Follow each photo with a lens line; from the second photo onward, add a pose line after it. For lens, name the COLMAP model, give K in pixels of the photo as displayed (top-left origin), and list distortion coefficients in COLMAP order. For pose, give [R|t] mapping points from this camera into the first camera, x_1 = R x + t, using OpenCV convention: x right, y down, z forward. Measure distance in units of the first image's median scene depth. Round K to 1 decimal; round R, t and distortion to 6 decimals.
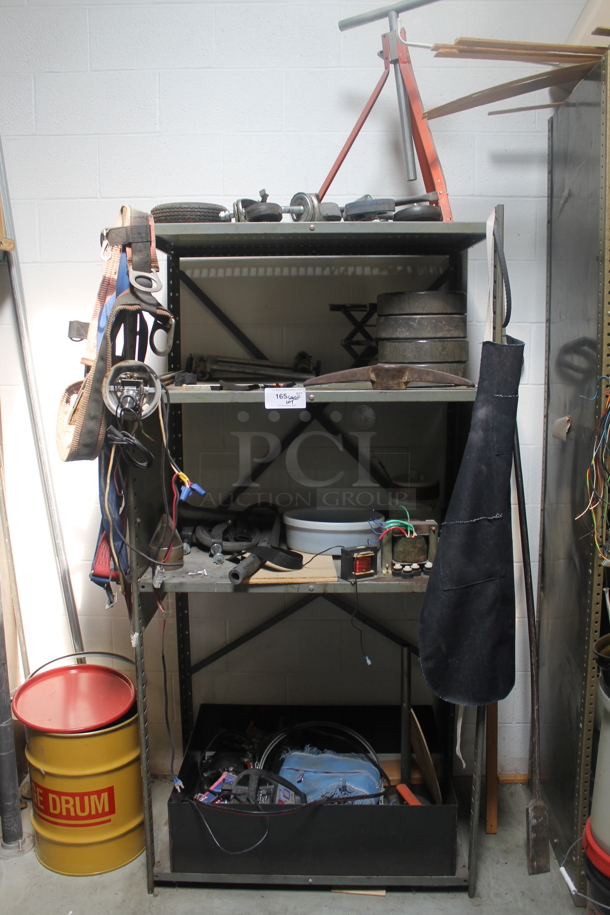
lens RADIAL K [[783.9, 0, 305.0], [0, 783.9, 457.5], [0, 0, 1]] dist [-0.106912, 0.020787]
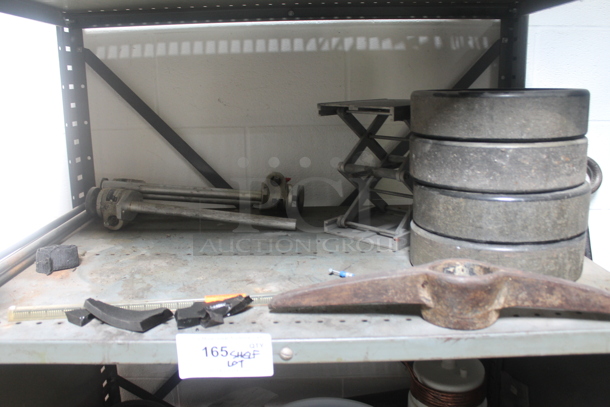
lens RADIAL K [[522.6, 0, 305.0], [0, 522.6, 203.5], [0, 0, 1]] dist [-0.106912, 0.020787]
pose [[0.999611, -0.018947, 0.020449, 0.012032], [0.017401, 0.997159, 0.073294, -0.147060], [-0.021779, -0.072910, 0.997101, 0.593422]]
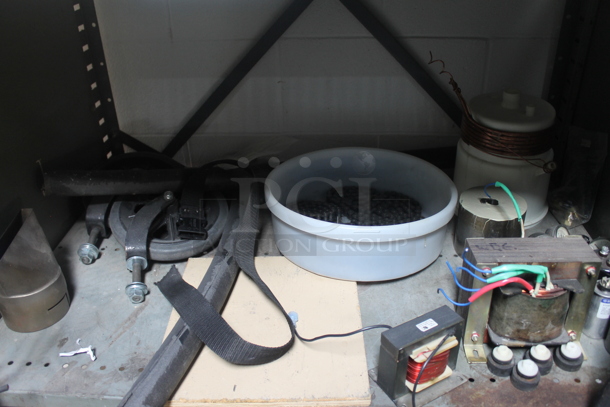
lens RADIAL K [[522.6, 0, 305.0], [0, 522.6, 203.5], [0, 0, 1]] dist [-0.106912, 0.020787]
pose [[0.999023, 0.001604, -0.044165, 0.014571], [0.015004, 0.927675, 0.373086, -0.046321], [0.041569, -0.373384, 0.926745, 0.657830]]
